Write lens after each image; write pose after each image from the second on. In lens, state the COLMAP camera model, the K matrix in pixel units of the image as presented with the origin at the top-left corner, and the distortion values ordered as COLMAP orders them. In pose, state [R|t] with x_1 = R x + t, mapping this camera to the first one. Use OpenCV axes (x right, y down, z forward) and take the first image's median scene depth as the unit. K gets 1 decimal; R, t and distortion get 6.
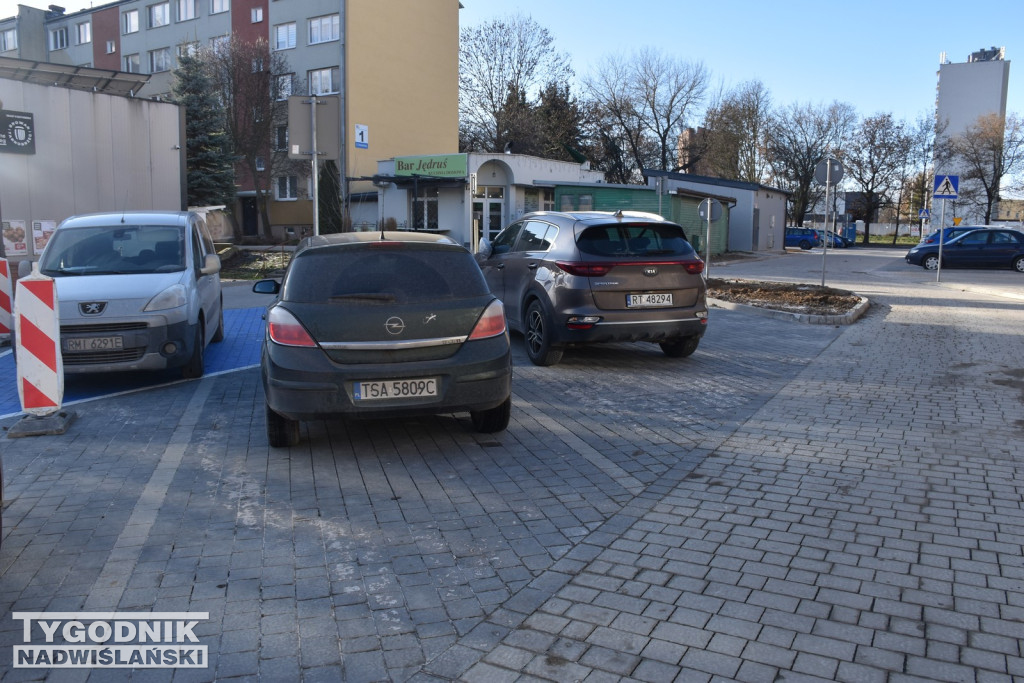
lens RADIAL K [[820.6, 0, 484.0], [0, 820.6, 345.7], [0, 0, 1]] dist [-0.138263, 0.048012]
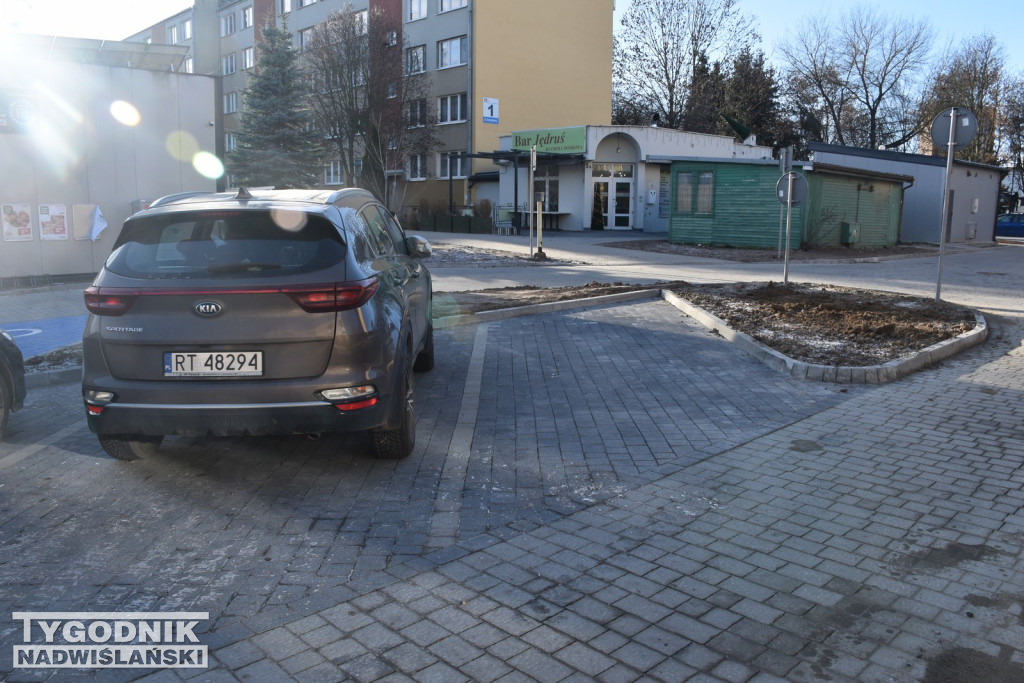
lens RADIAL K [[801.2, 0, 496.5], [0, 801.2, 353.4], [0, 0, 1]] dist [-0.150708, 0.107874]
pose [[0.960980, 0.049427, -0.272166, 0.120753], [-0.039623, 0.998356, 0.041408, -0.021390], [0.273765, -0.029008, 0.961359, 0.137525]]
